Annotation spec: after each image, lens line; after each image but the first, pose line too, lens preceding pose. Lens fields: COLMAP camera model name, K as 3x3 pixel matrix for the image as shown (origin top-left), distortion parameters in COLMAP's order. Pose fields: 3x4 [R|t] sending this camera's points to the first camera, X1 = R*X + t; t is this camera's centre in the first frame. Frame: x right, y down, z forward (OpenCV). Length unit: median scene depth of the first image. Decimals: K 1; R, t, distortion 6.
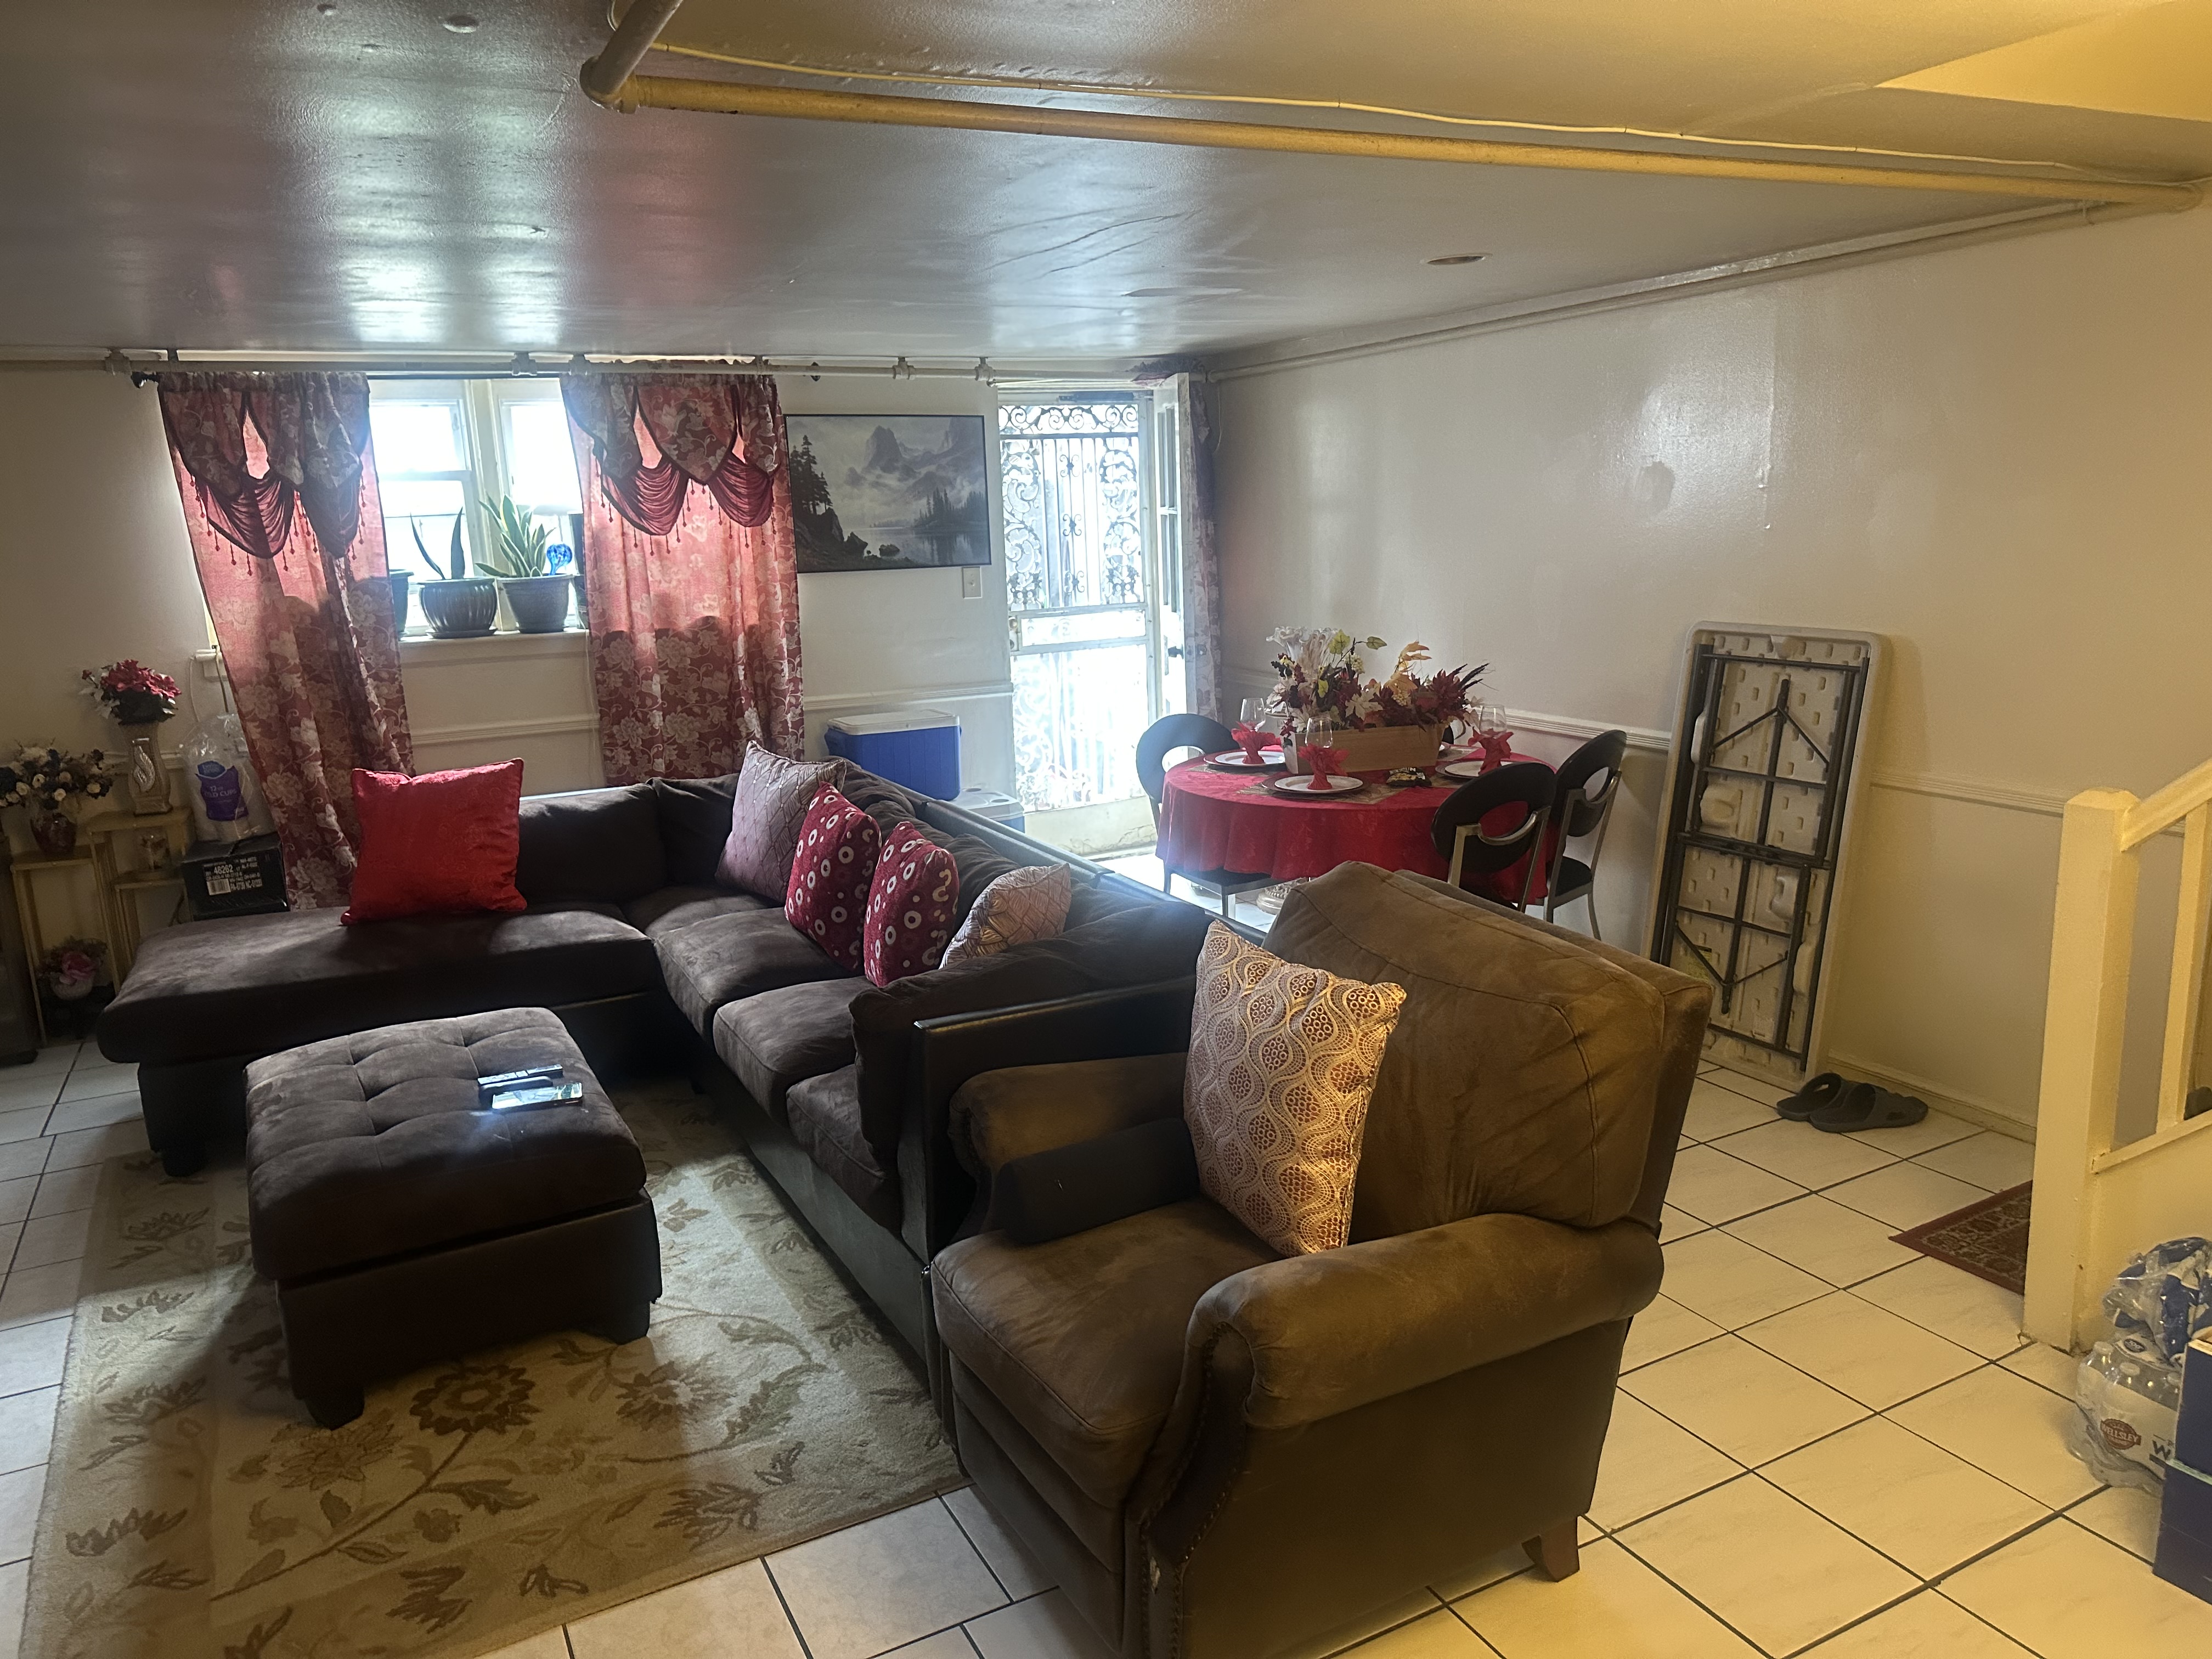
lens RADIAL K [[1556.2, 0, 1133.0], [0, 1556.2, 820.7], [0, 0, 1]] dist [0.224817, -0.459812]
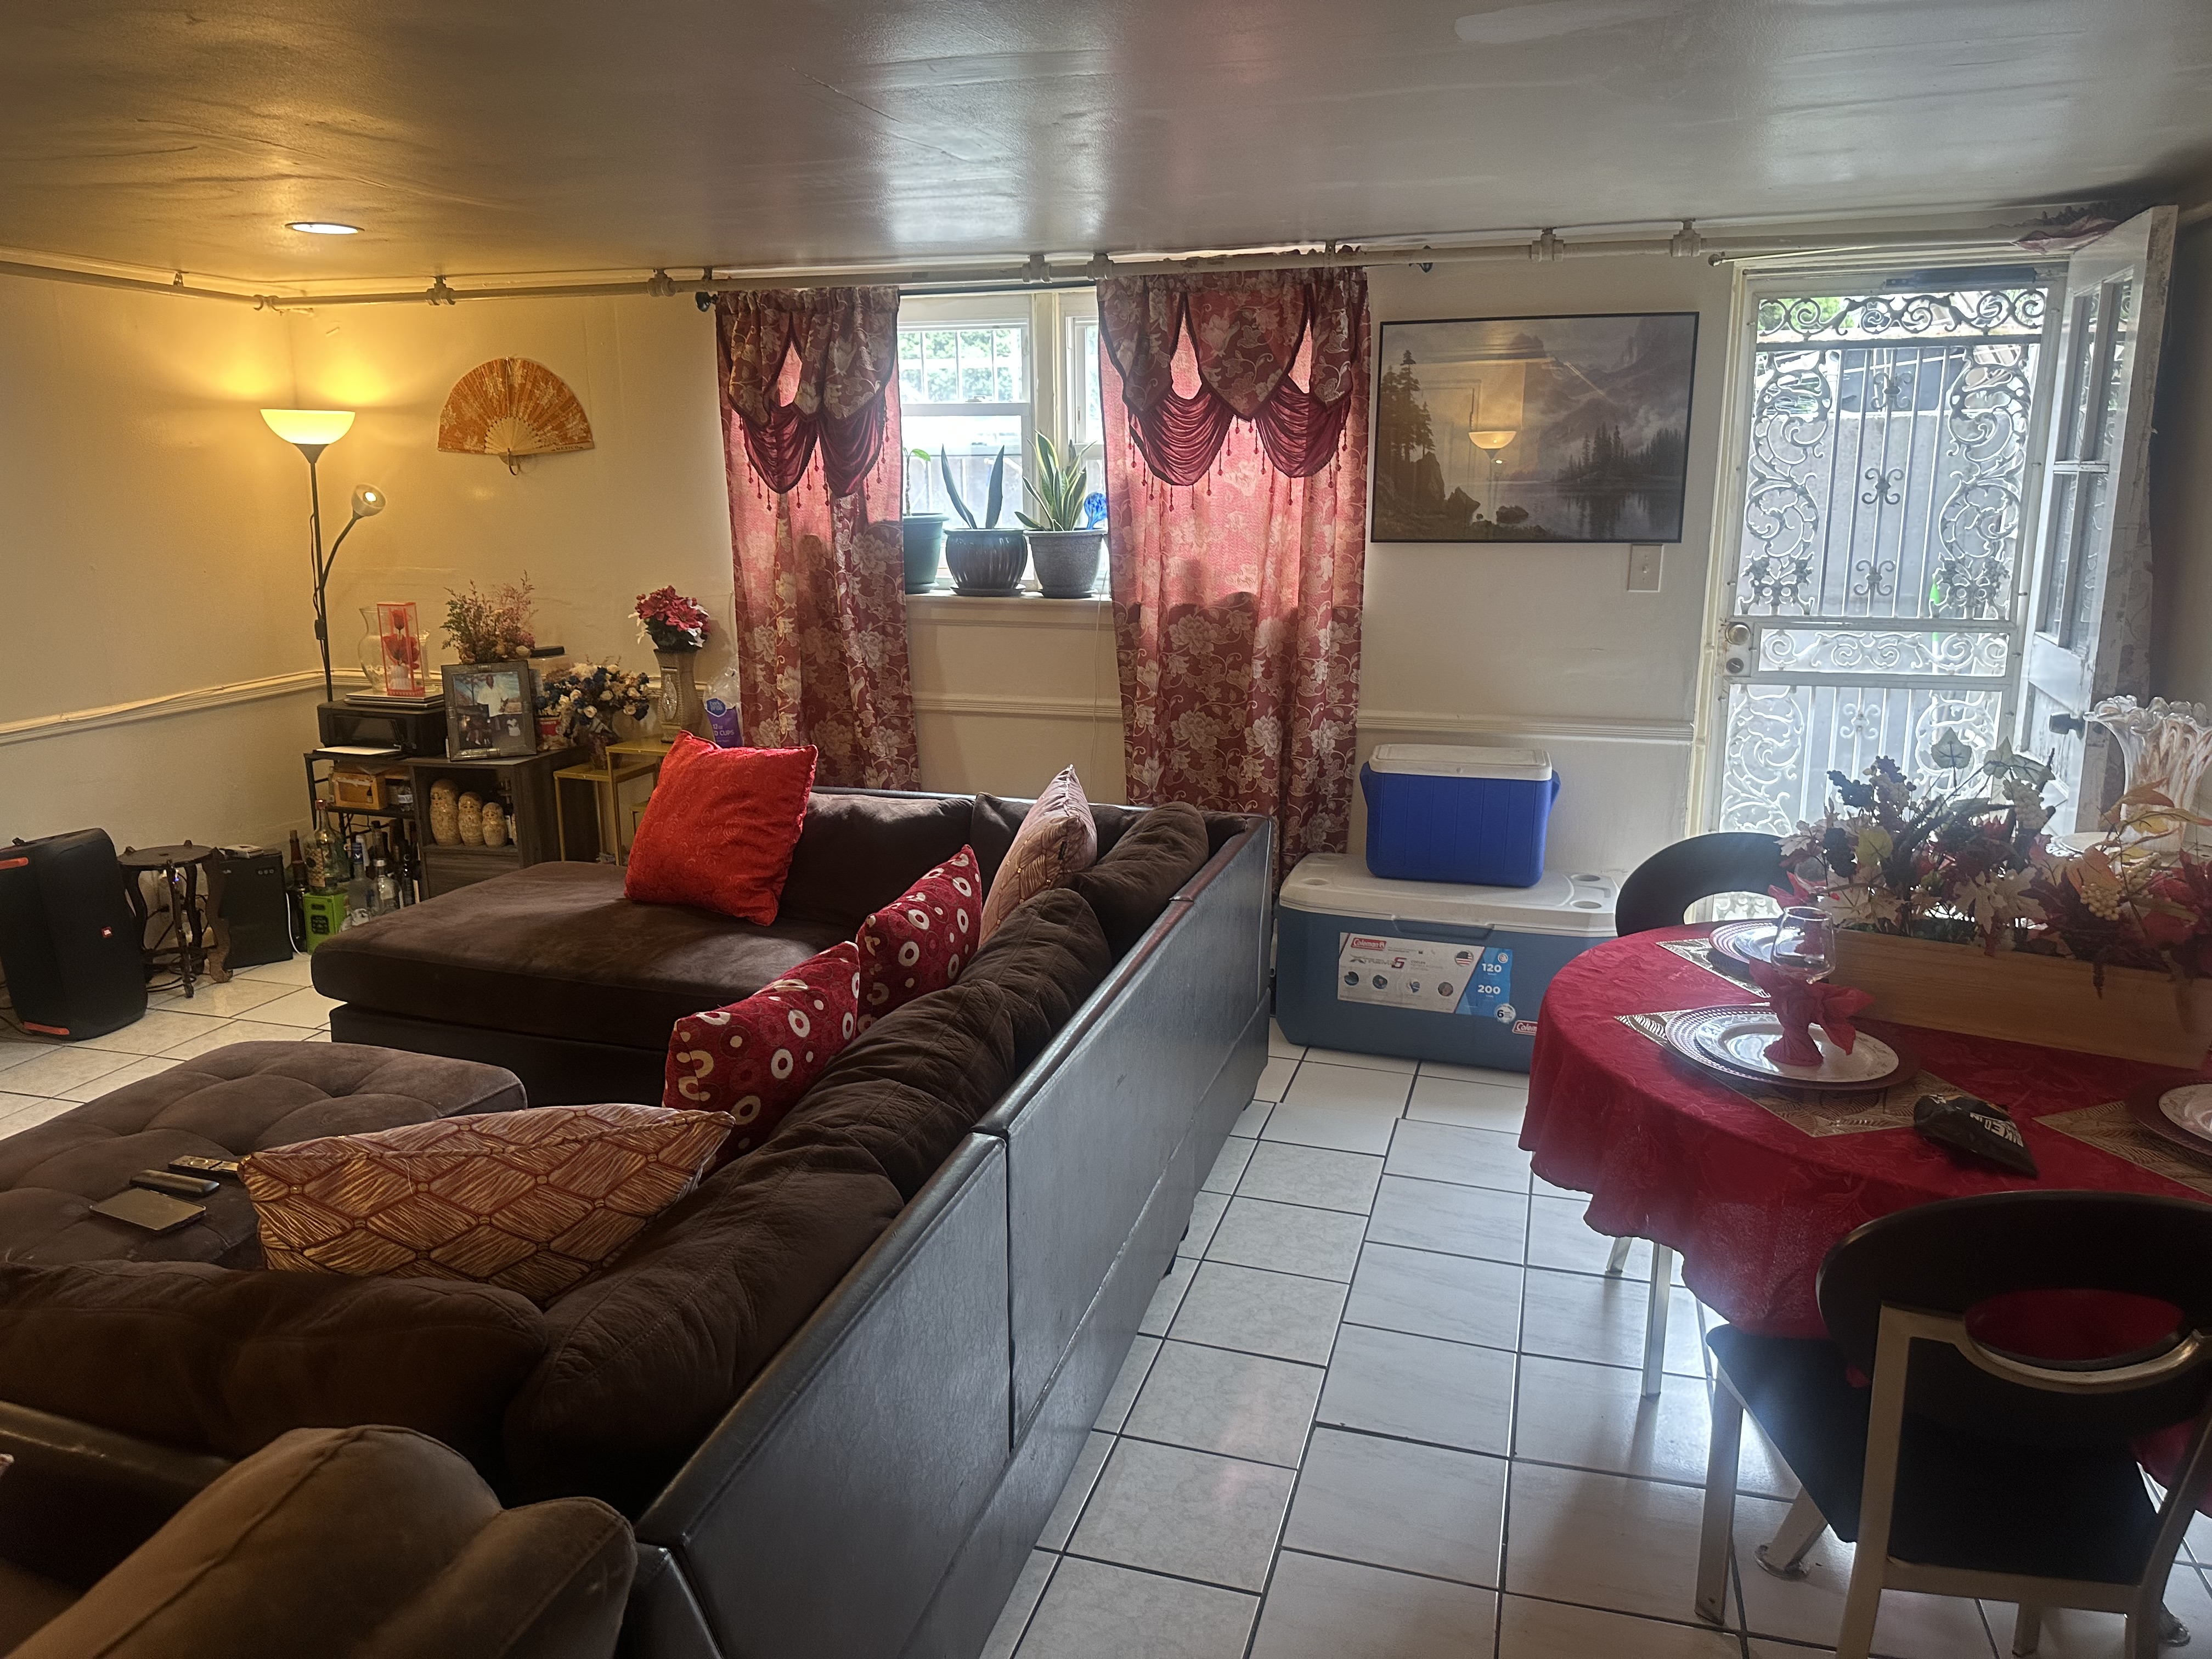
lens RADIAL K [[1537.9, 0, 1106.0], [0, 1537.9, 829.5], [0, 0, 1]] dist [0.103703, -0.154819]
pose [[0.713065, 0.183008, -0.676791, 0.216077], [-0.162044, 0.982213, 0.094867, -0.075967], [0.682115, 0.042024, 0.730037, 0.407437]]
